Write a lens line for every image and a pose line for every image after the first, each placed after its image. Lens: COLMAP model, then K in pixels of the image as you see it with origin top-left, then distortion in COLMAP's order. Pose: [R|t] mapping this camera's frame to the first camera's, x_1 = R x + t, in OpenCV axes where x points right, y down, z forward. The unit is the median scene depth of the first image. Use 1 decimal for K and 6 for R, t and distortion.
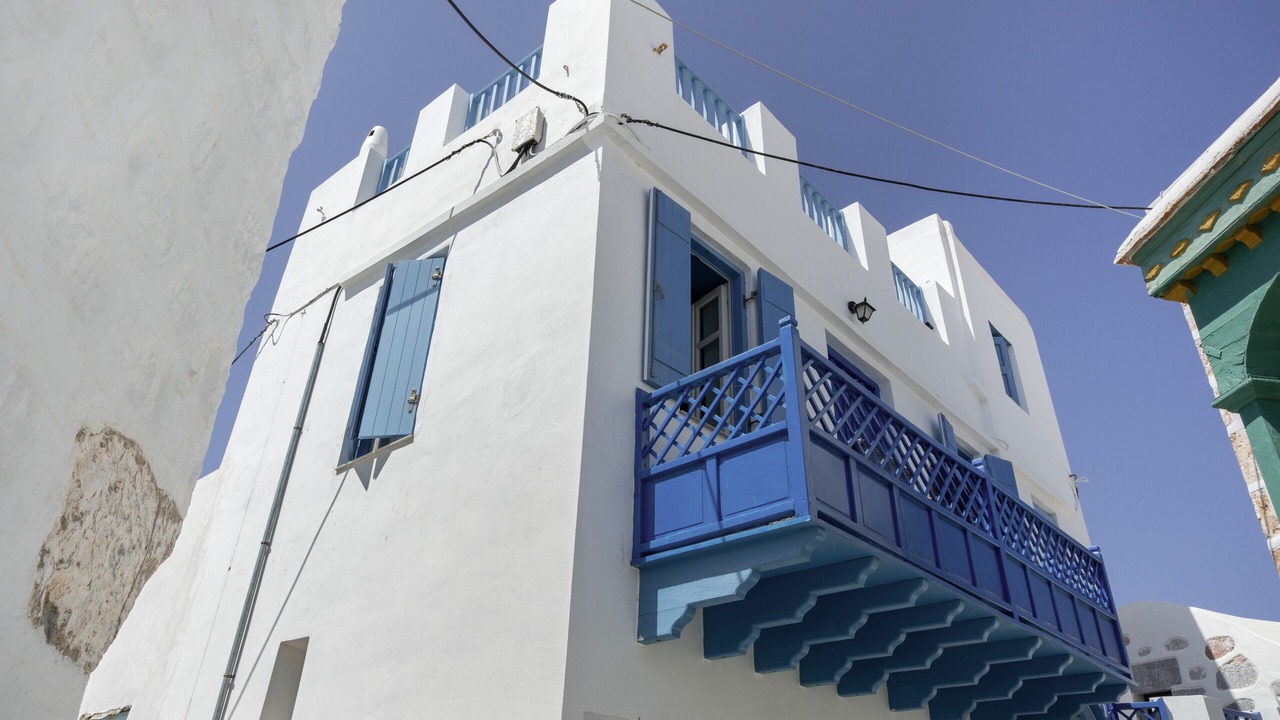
lens RADIAL K [[881.3, 0, 627.6], [0, 881.3, 339.7], [0, 0, 1]] dist [-0.002376, -0.001412]
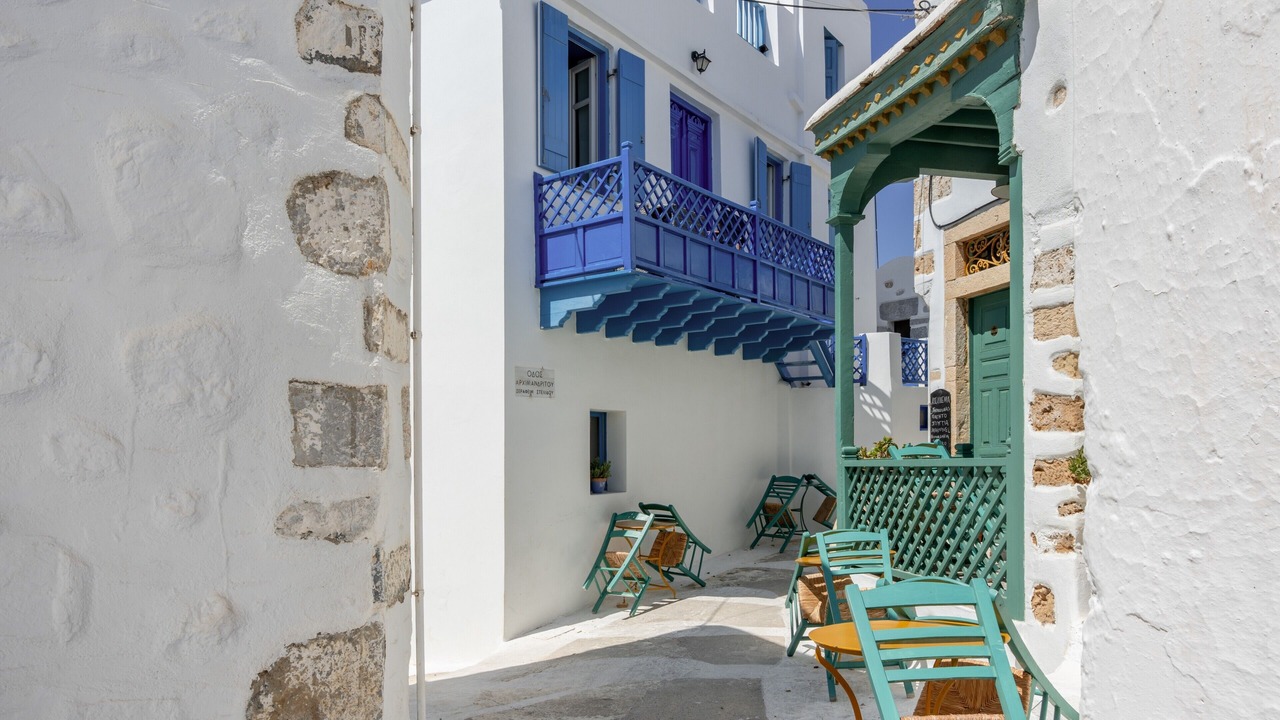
lens RADIAL K [[897.3, 0, 640.0], [0, 897.3, 360.0], [0, 0, 1]] dist [0.004340, 0.000597]
pose [[0.989406, -0.034347, 0.141051, -0.041729], [-0.028787, 0.905898, 0.422517, -0.338703], [-0.142290, -0.422101, 0.895312, -0.628417]]
